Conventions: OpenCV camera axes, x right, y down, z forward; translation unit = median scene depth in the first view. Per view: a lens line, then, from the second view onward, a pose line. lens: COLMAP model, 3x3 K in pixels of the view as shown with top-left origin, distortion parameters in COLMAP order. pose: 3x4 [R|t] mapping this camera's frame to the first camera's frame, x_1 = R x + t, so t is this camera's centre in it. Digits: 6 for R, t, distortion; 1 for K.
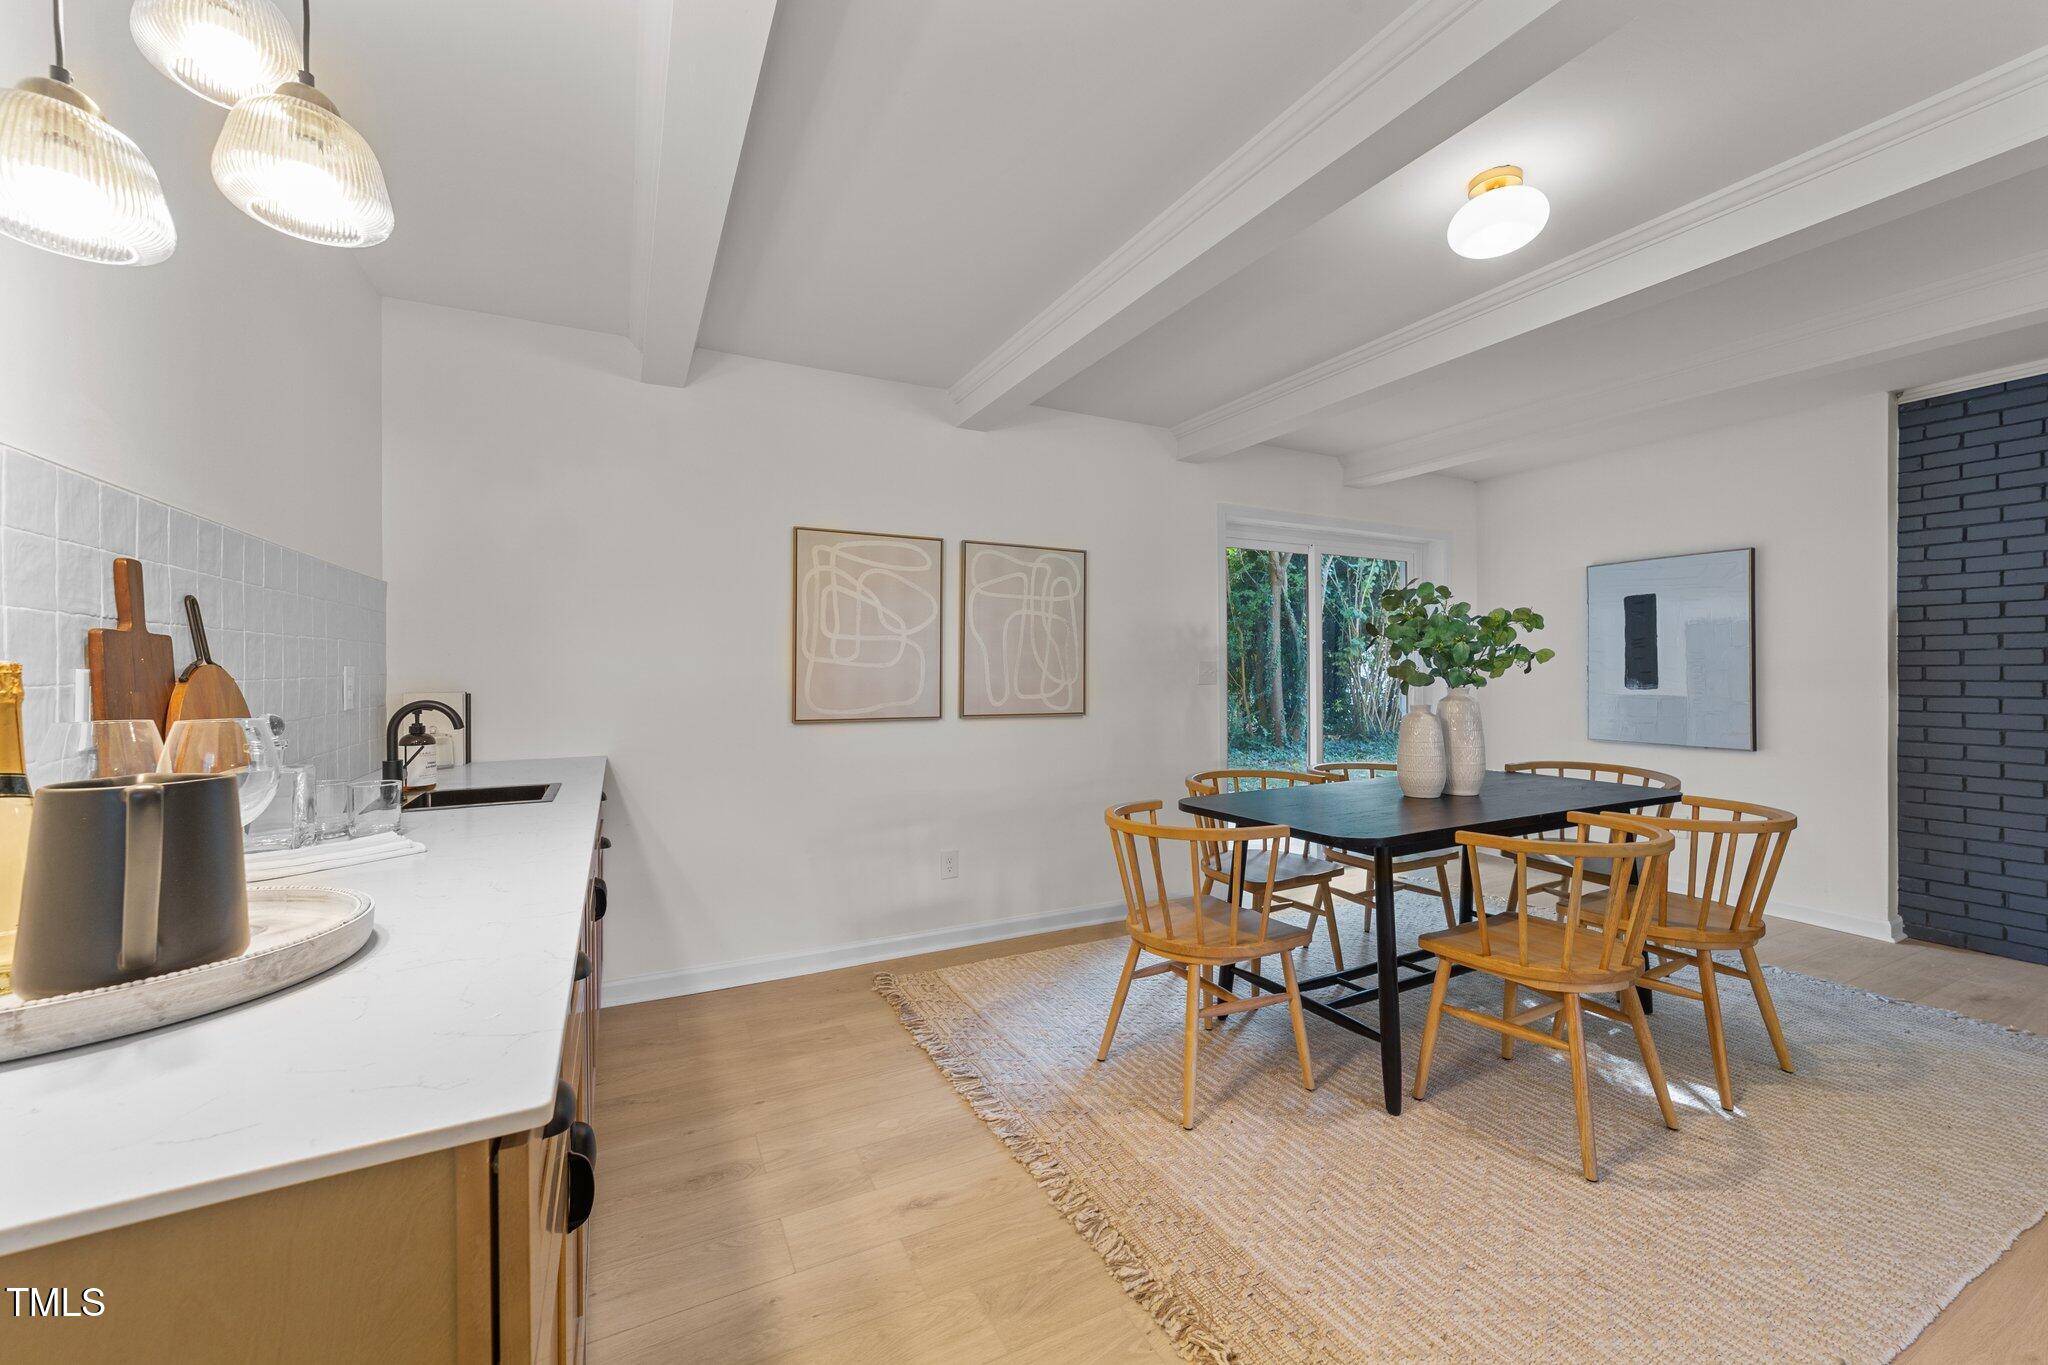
lens RADIAL K [[785.3, 0, 1020.6], [0, 785.3, 676.5], [0, 0, 1]] dist [-0.000435, 0.000982]
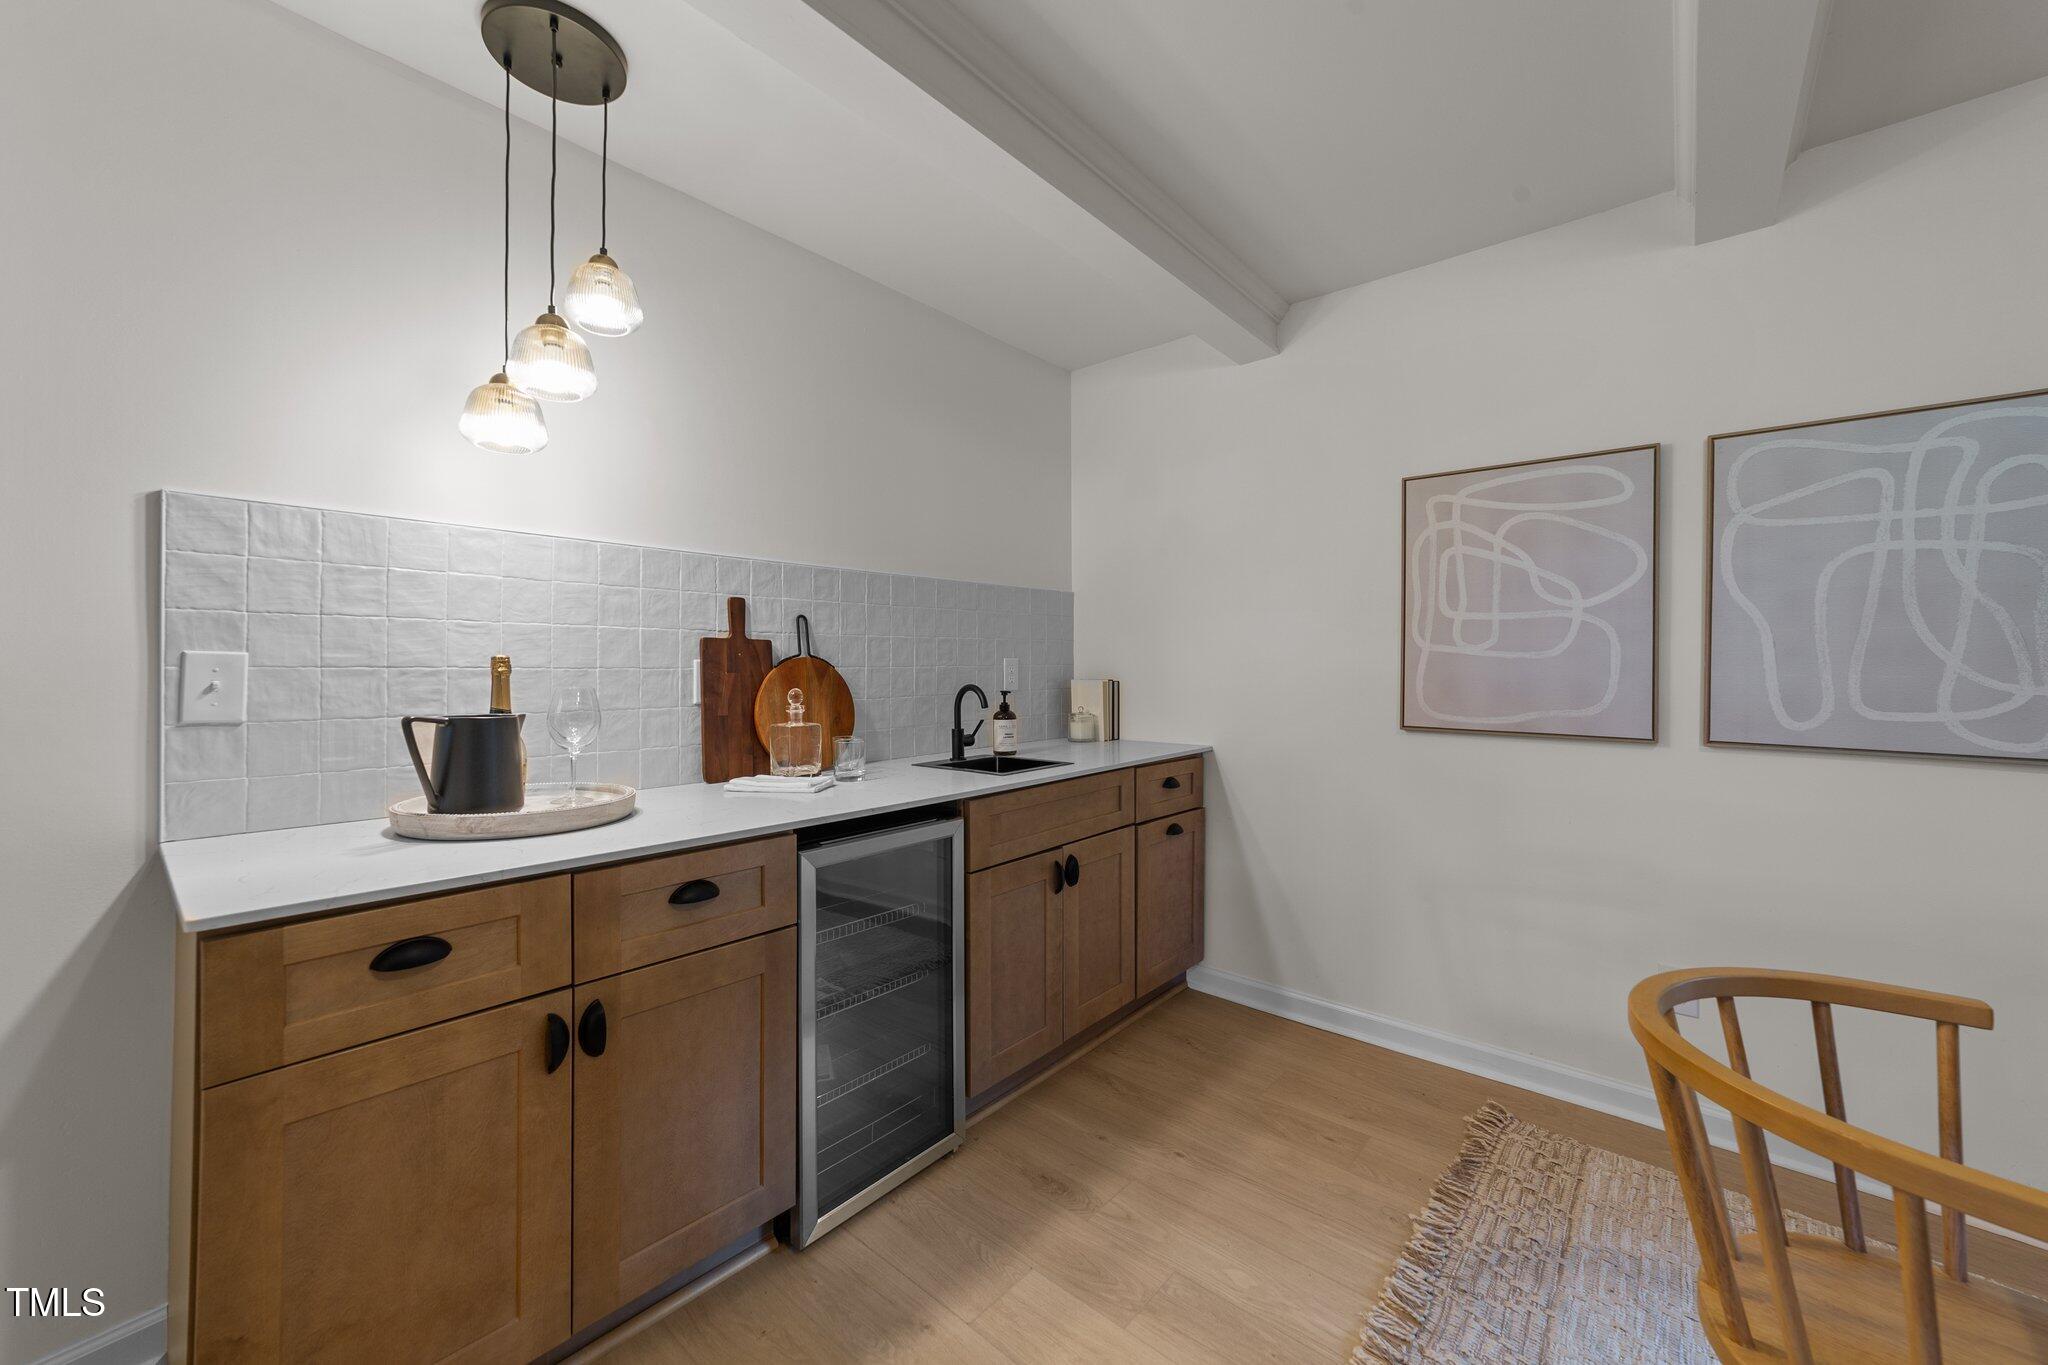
lens RADIAL K [[785.3, 0, 1022.0], [0, 785.3, 664.3], [0, 0, 1]] dist [-0.000435, 0.000982]
pose [[0.397822, 0.004218, -0.917453, 0.270914], [-0.009367, 0.999956, 0.000535, -0.002412], [0.917415, 0.008381, 0.397844, 0.329795]]
